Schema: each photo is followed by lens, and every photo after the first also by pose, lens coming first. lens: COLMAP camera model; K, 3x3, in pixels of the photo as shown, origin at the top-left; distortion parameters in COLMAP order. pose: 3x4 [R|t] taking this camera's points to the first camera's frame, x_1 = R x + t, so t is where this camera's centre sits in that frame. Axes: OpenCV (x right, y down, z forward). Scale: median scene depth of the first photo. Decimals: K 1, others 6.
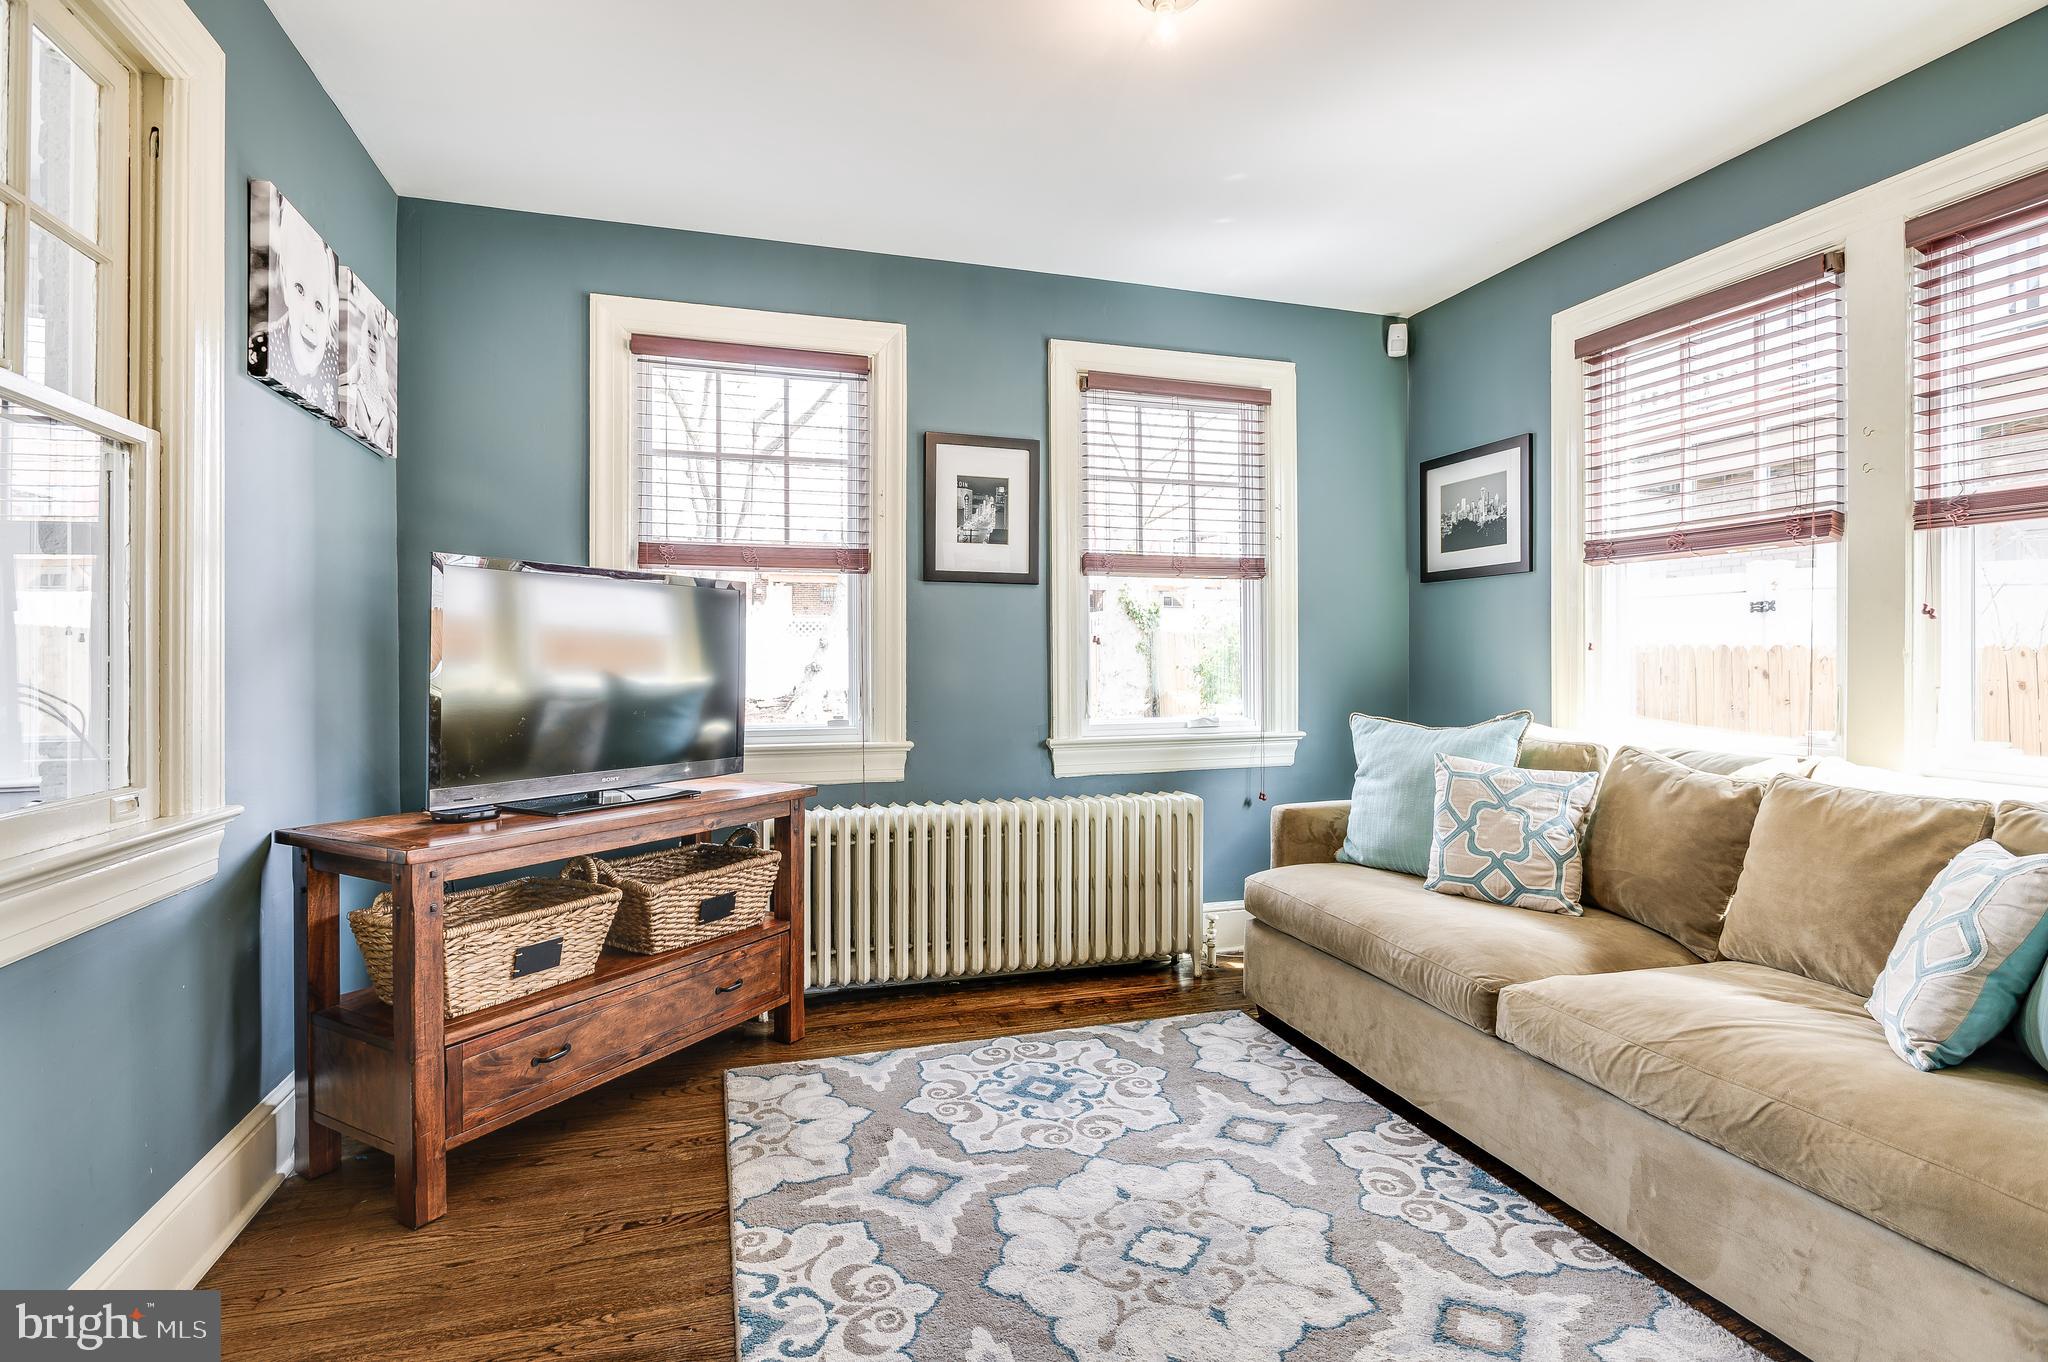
lens RADIAL K [[983.1, 0, 1022.9], [0, 983.1, 659.5], [0, 0, 1]] dist [-0.006344, -0.001014]
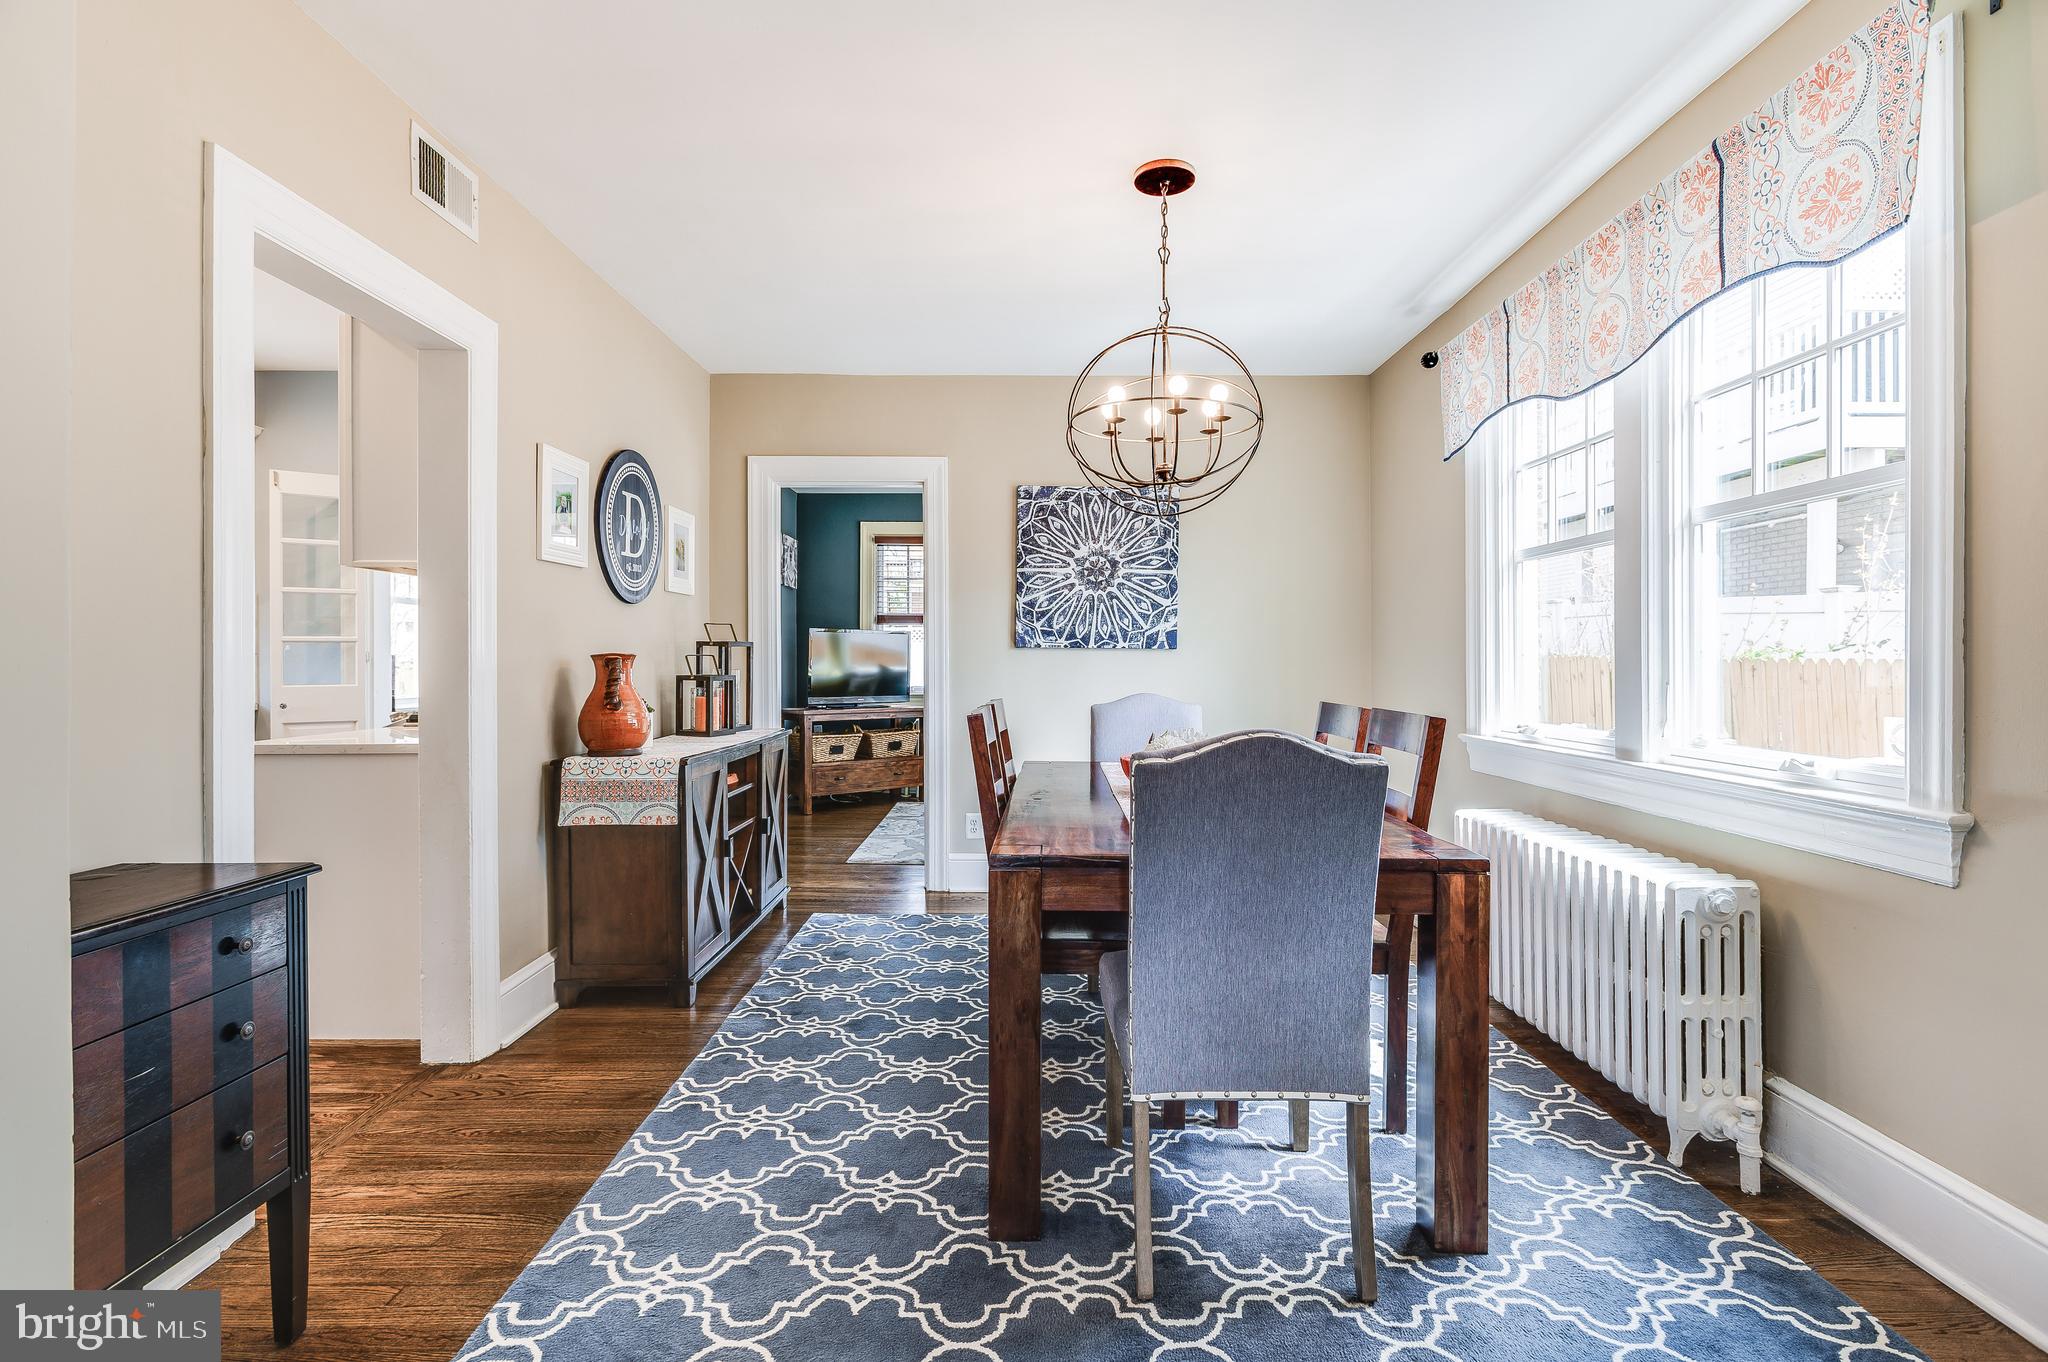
lens RADIAL K [[983.1, 0, 1022.9], [0, 983.1, 659.5], [0, 0, 1]] dist [-0.006344, -0.001014]
pose [[0.947884, -0.003197, -0.318598, 1.046768], [0.003221, 0.999995, -0.000454, 0.001026], [0.318598, -0.000596, 0.947890, -1.756757]]
